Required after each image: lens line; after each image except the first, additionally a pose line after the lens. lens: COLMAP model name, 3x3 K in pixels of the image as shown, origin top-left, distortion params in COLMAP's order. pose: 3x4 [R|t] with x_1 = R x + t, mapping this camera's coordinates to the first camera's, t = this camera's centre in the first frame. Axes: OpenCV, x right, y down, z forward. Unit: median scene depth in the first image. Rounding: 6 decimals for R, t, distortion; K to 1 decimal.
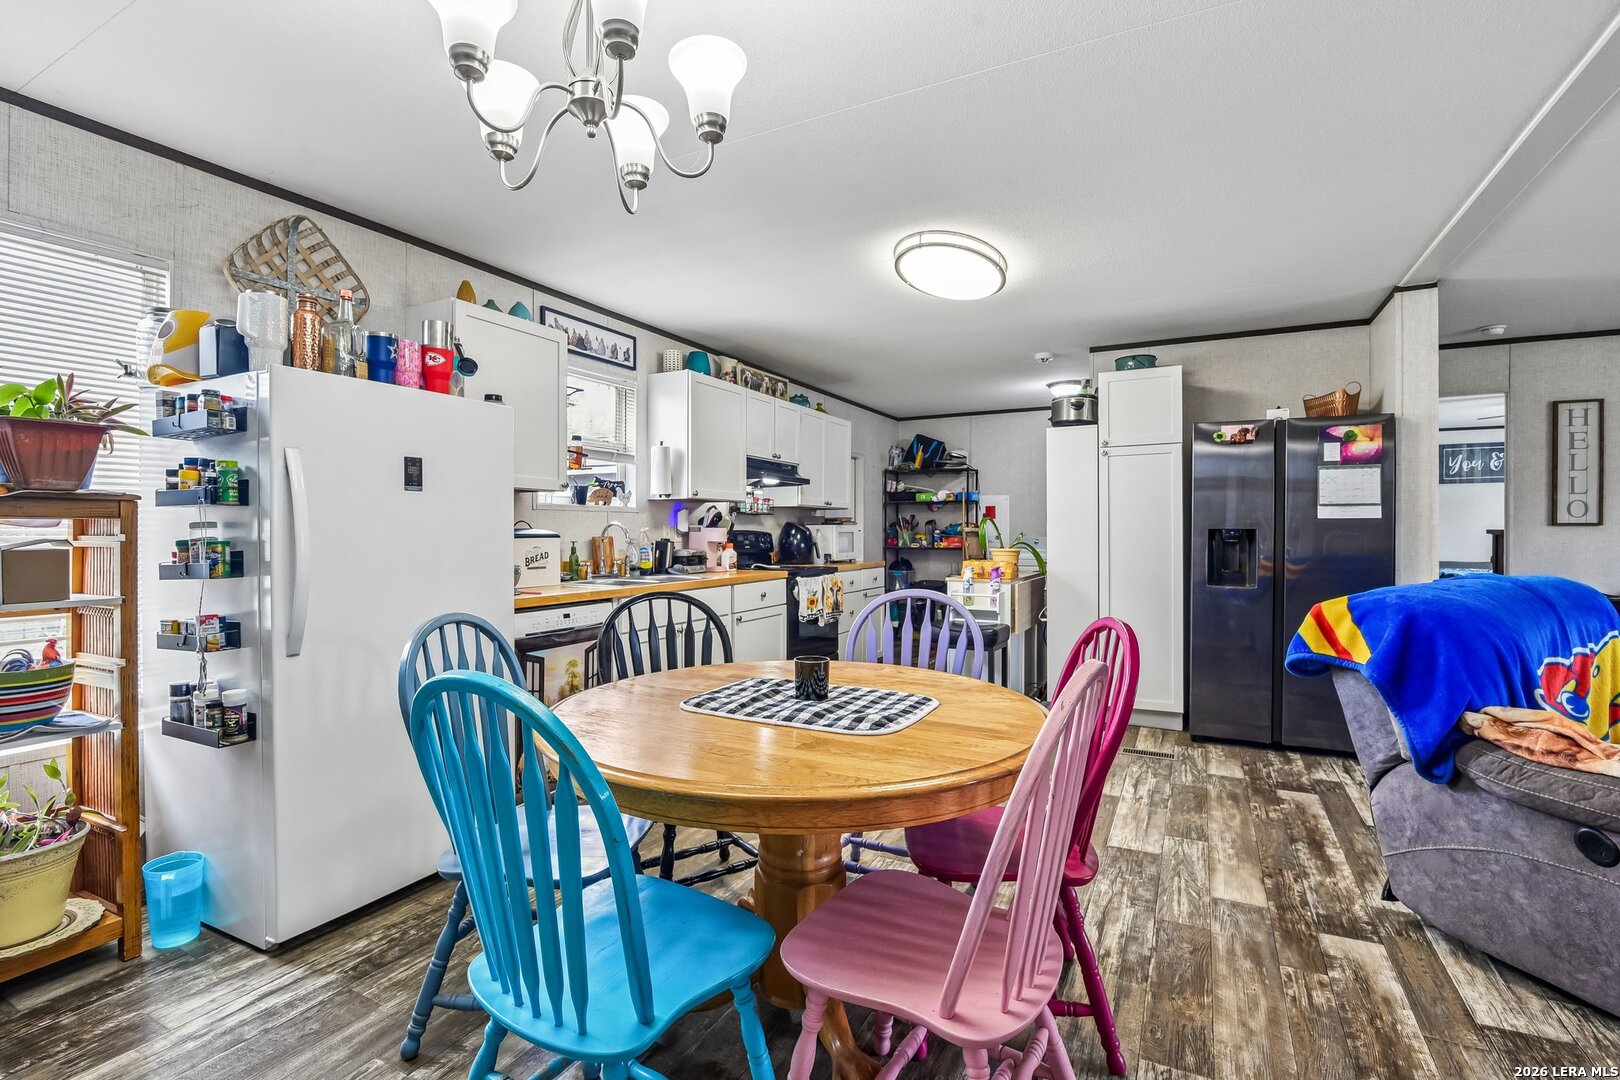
lens RADIAL K [[756.3, 0, 807.6], [0, 756.3, 536.2], [0, 0, 1]] dist [-0.003927, -0.005490]
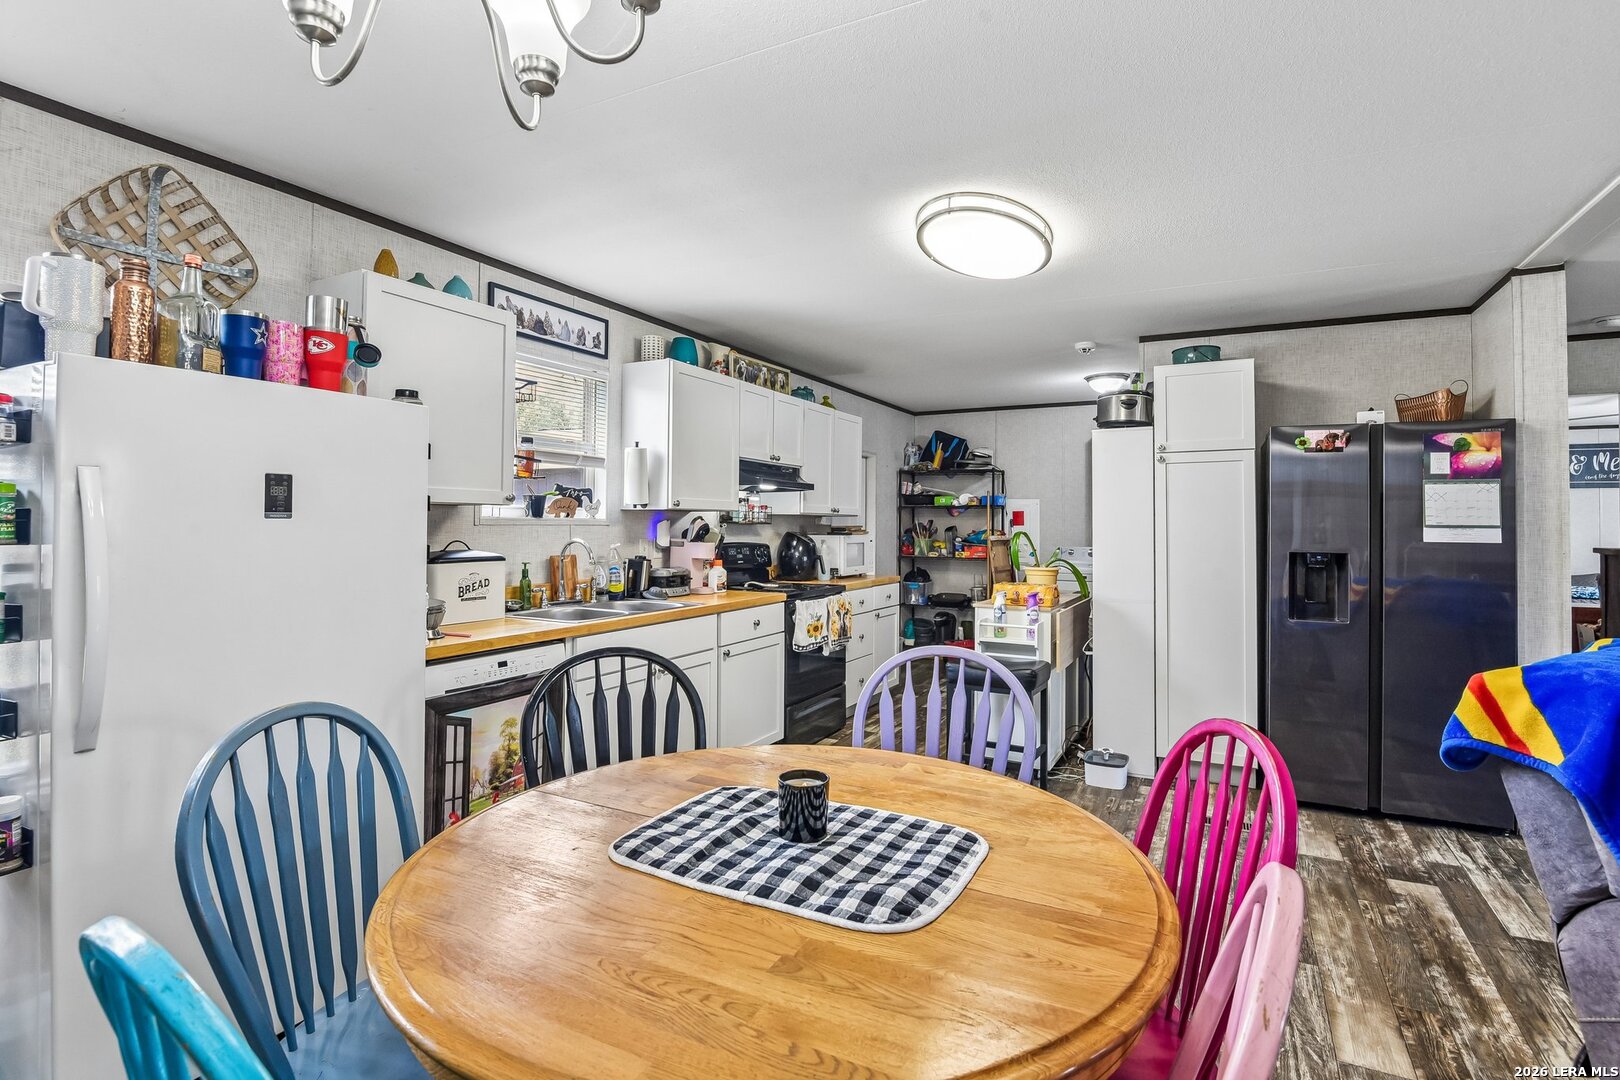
lens RADIAL K [[787.8, 0, 807.4], [0, 787.8, 469.4], [0, 0, 1]] dist [-0.019018, -0.001473]
pose [[0.999888, 0.009729, -0.011407, 0.007393], [-0.010546, 0.997210, -0.073899, -0.033309], [0.010657, 0.074011, 0.997200, 0.133733]]
